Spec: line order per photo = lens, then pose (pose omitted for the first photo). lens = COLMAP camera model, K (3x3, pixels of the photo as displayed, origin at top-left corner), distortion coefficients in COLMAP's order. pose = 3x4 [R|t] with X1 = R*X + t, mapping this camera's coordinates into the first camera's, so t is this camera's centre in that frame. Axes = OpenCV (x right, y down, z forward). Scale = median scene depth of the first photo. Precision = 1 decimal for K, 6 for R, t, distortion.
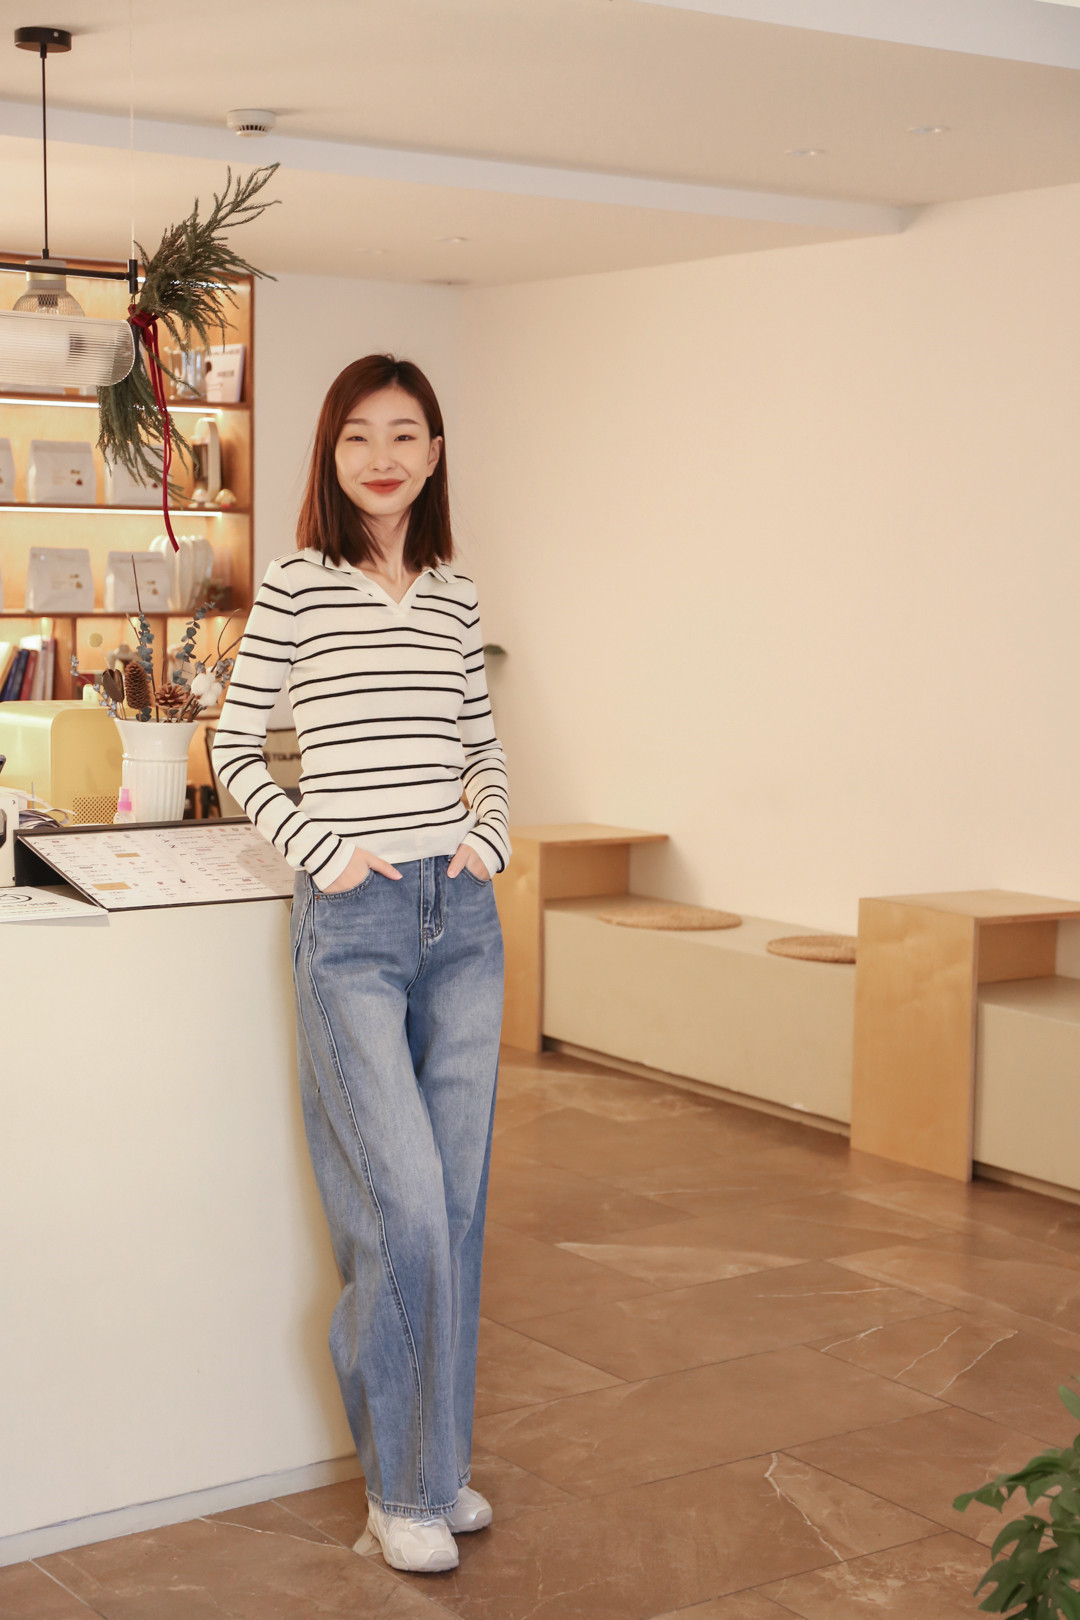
lens RADIAL K [[2631.1, 0, 507.9], [0, 2631.1, 804.5], [0, 0, 1]] dist [0.145885, 0.162357]
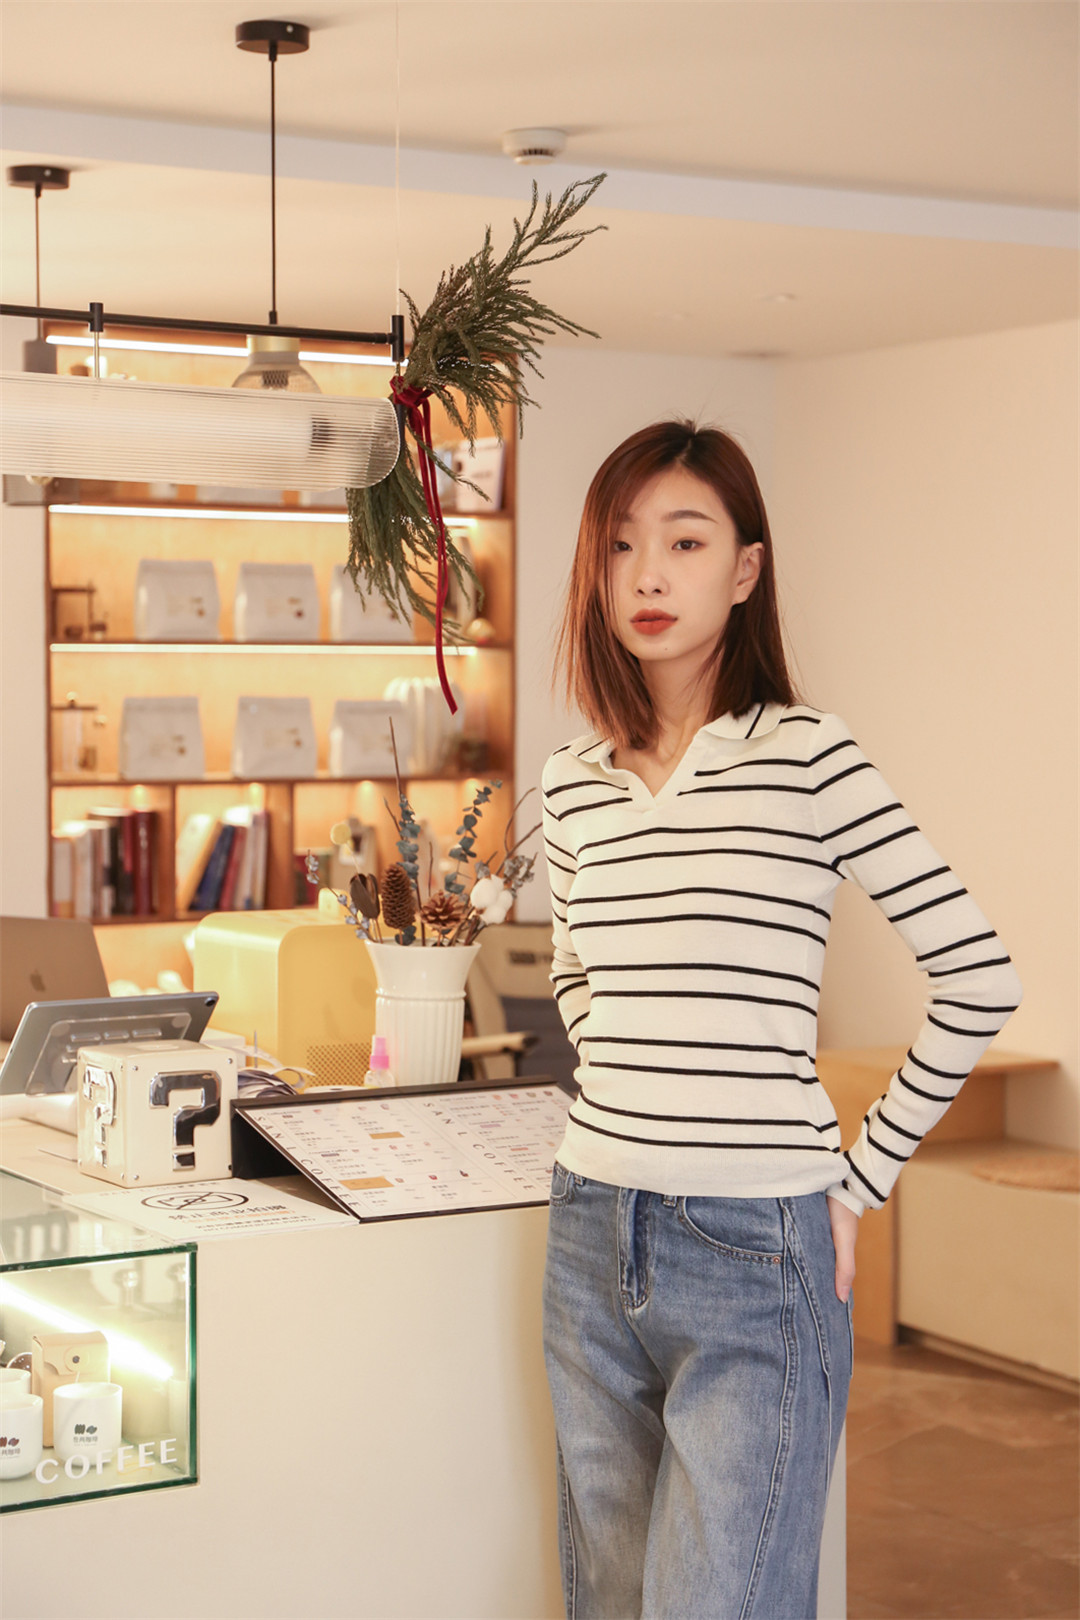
lens RADIAL K [[3088.6, 0, 540.2], [0, 3088.6, 824.5], [0, 0, 1]] dist [0.161081, 0.194163]
pose [[0.997122, -0.006614, -0.075520, -0.036406], [0.002849, 0.998752, -0.049857, -0.021940], [0.075755, 0.049499, 0.995897, 0.153085]]
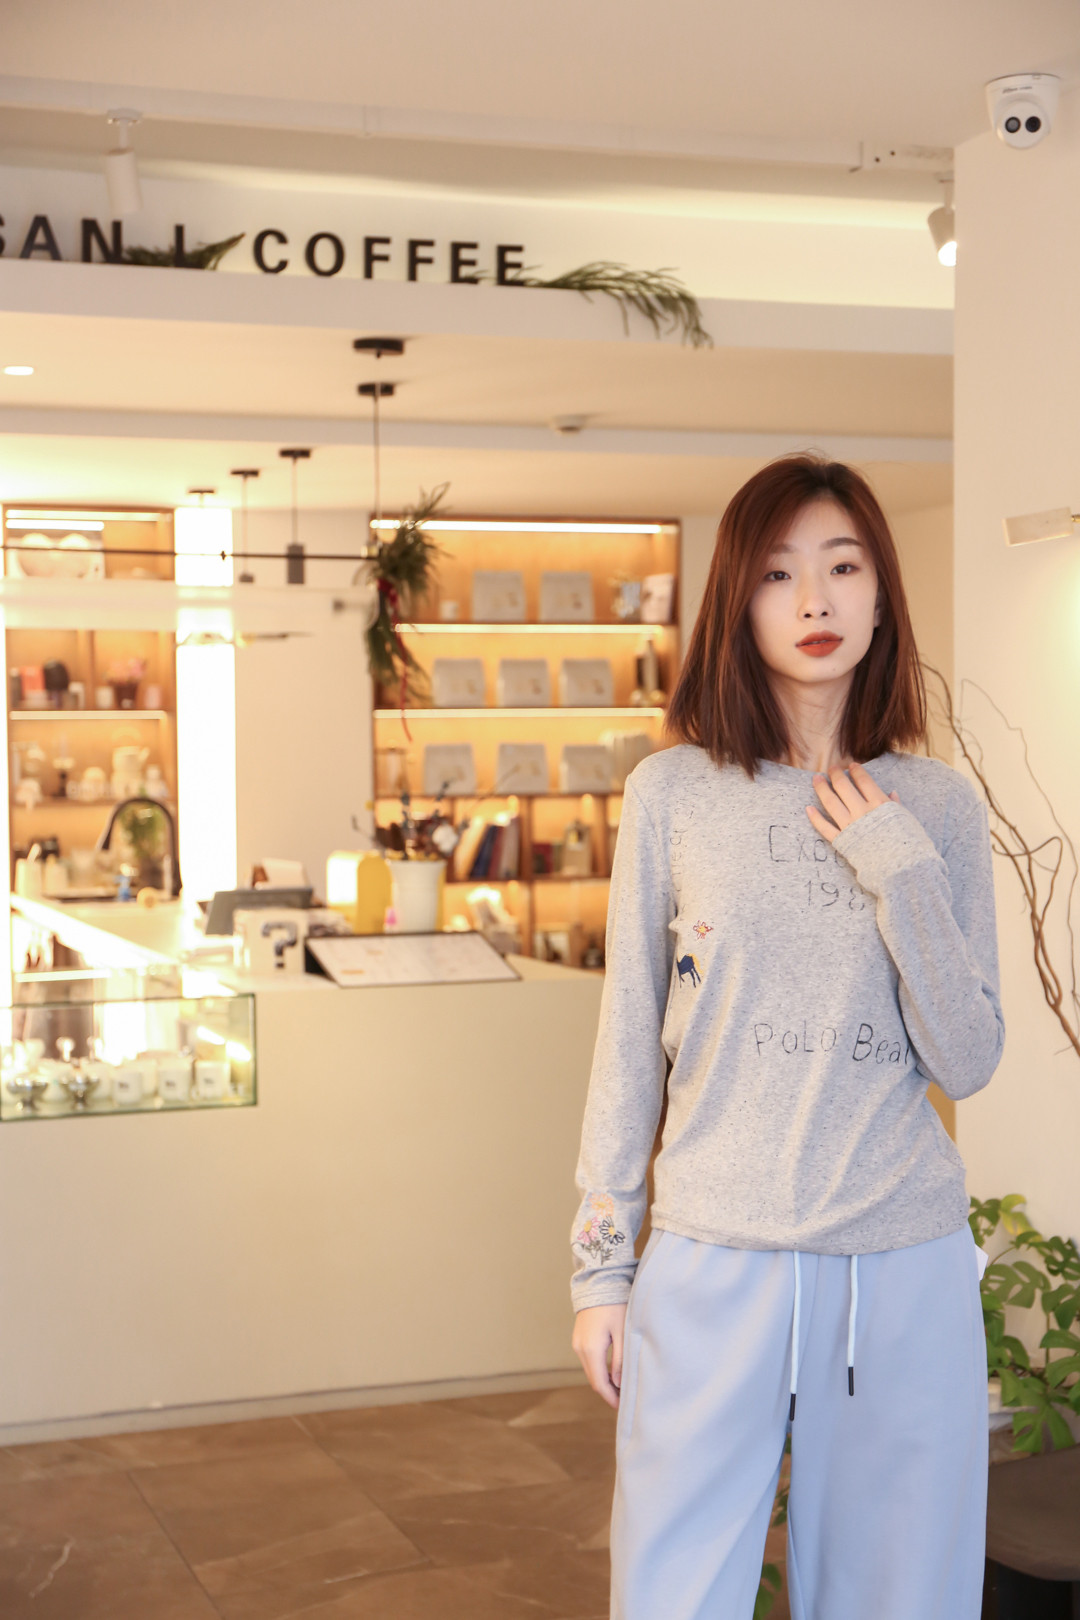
lens RADIAL K [[2645.1, 0, 540.0], [0, 2645.1, 810.0], [0, 0, 1]] dist [0.030542, 0.884359]
pose [[0.961894, -0.014723, -0.273025, 0.319169], [-0.004647, 0.997525, -0.070164, 0.039900], [0.273382, 0.068760, 0.959445, -0.343871]]
